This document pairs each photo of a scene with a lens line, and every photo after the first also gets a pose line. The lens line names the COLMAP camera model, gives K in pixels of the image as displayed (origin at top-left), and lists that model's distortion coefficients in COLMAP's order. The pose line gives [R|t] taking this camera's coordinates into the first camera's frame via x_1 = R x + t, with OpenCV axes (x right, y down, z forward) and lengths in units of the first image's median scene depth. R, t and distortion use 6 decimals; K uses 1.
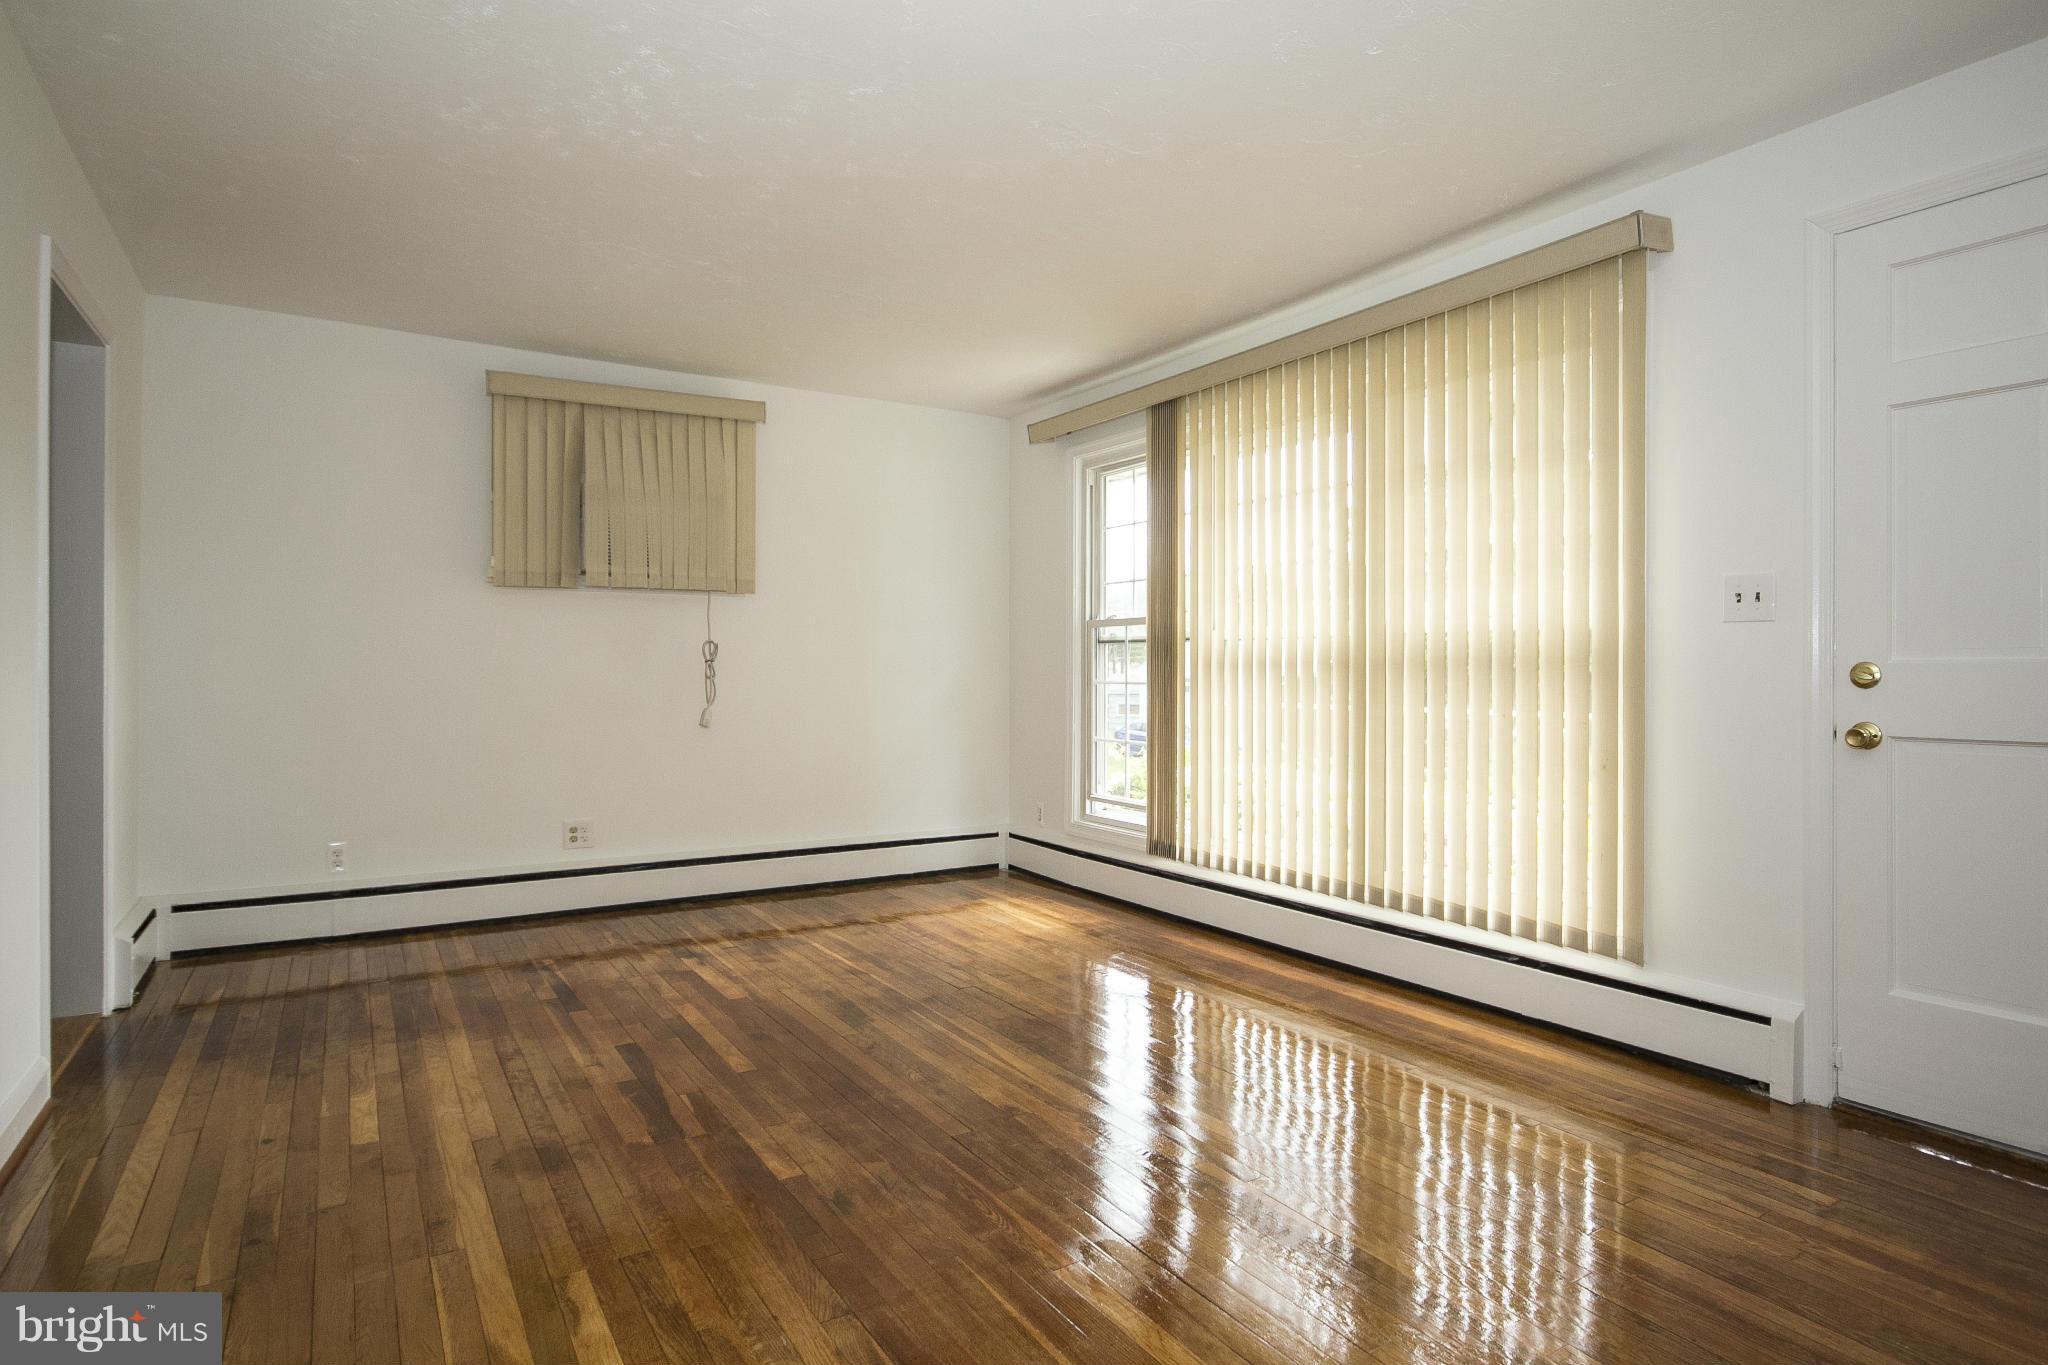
lens RADIAL K [[1106.1, 0, 1015.4], [0, 1106.1, 642.0], [0, 0, 1]] dist [-0.003134, 0.001148]
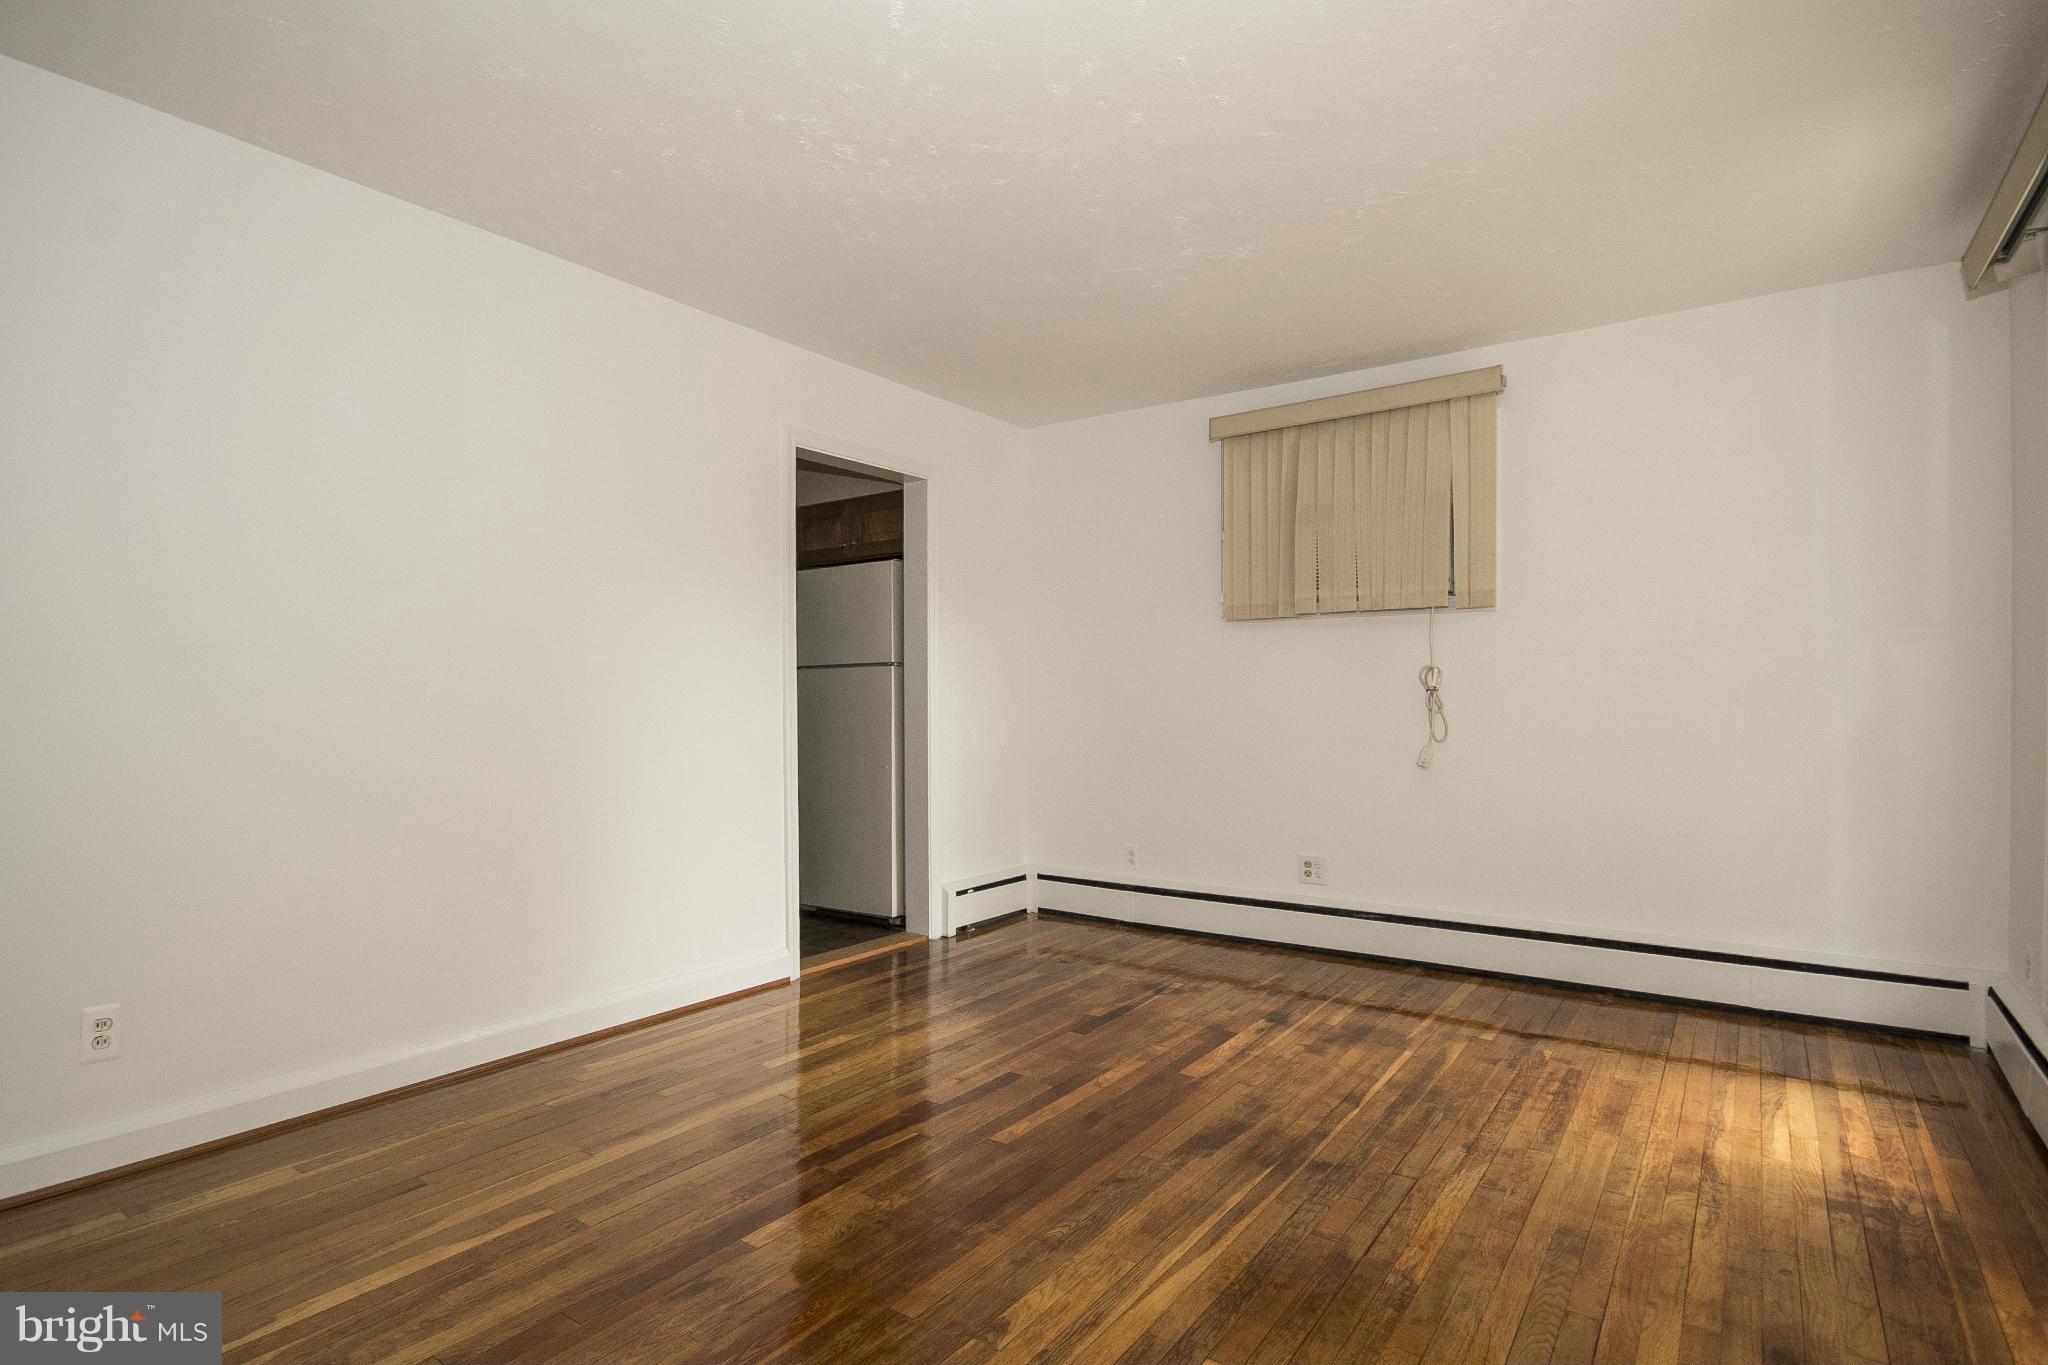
lens RADIAL K [[1022.2, 0, 1044.1], [0, 1022.2, 691.0], [0, 0, 1]] dist [-0.007042, 0.001129]
pose [[0.405934, -0.006542, -0.913879, 0.491802], [0.024036, 0.999705, 0.003520, 0.012178], [0.913586, -0.023395, 0.405972, 0.629750]]
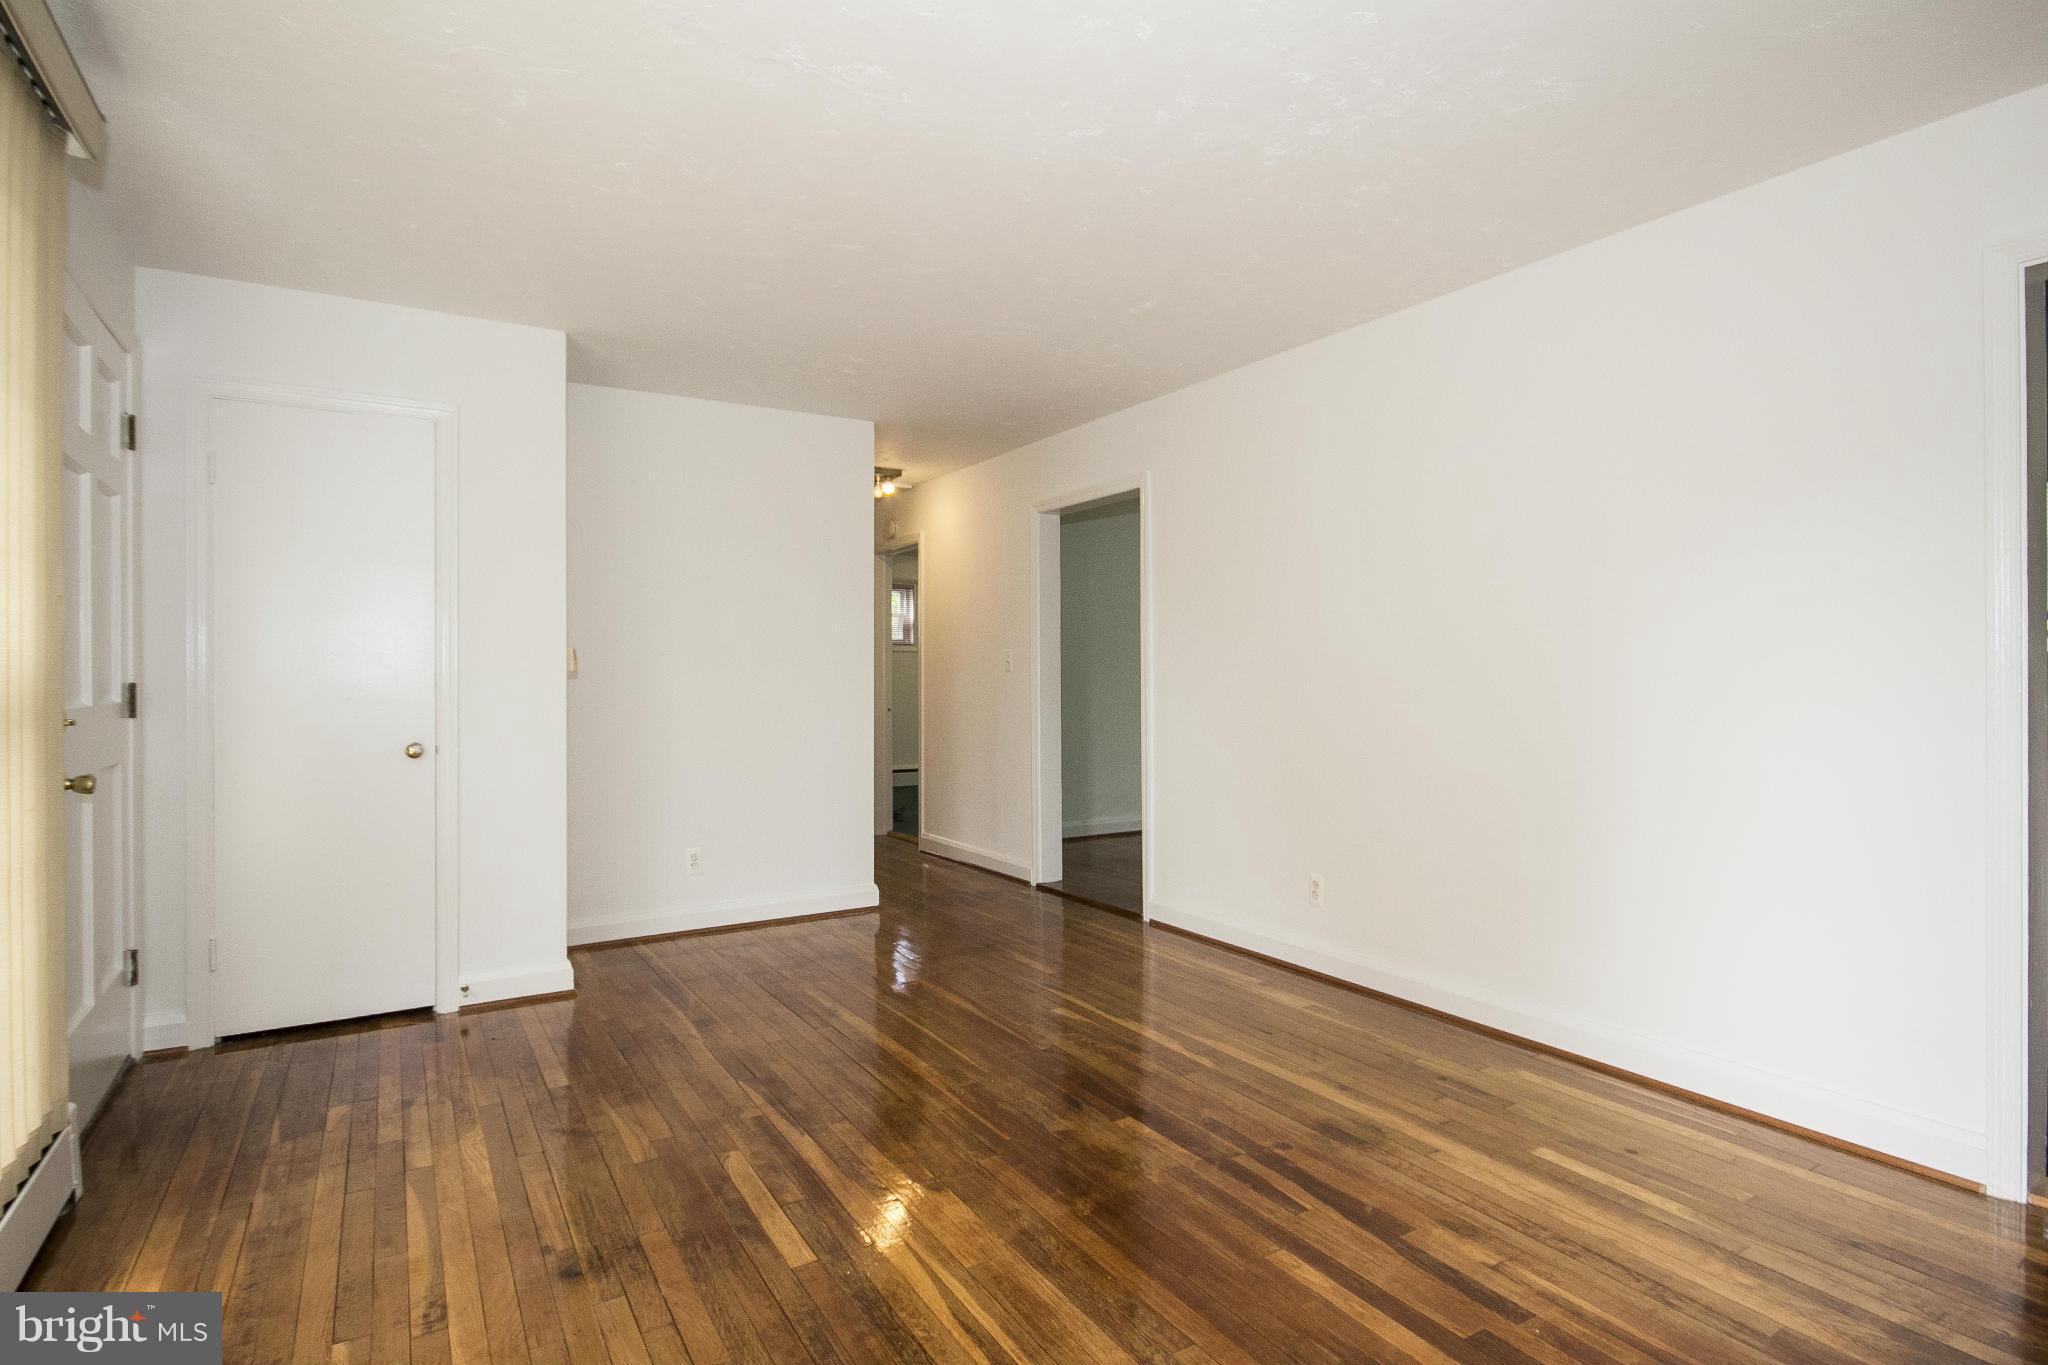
lens RADIAL K [[1022.2, 0, 1044.1], [0, 1022.2, 691.0], [0, 0, 1]] dist [-0.007042, 0.001129]
pose [[-0.999674, 0.000947, -0.025502, -0.060723], [0.001191, 0.999954, -0.009564, 0.008697], [0.025492, -0.009592, -0.999629, 1.525034]]
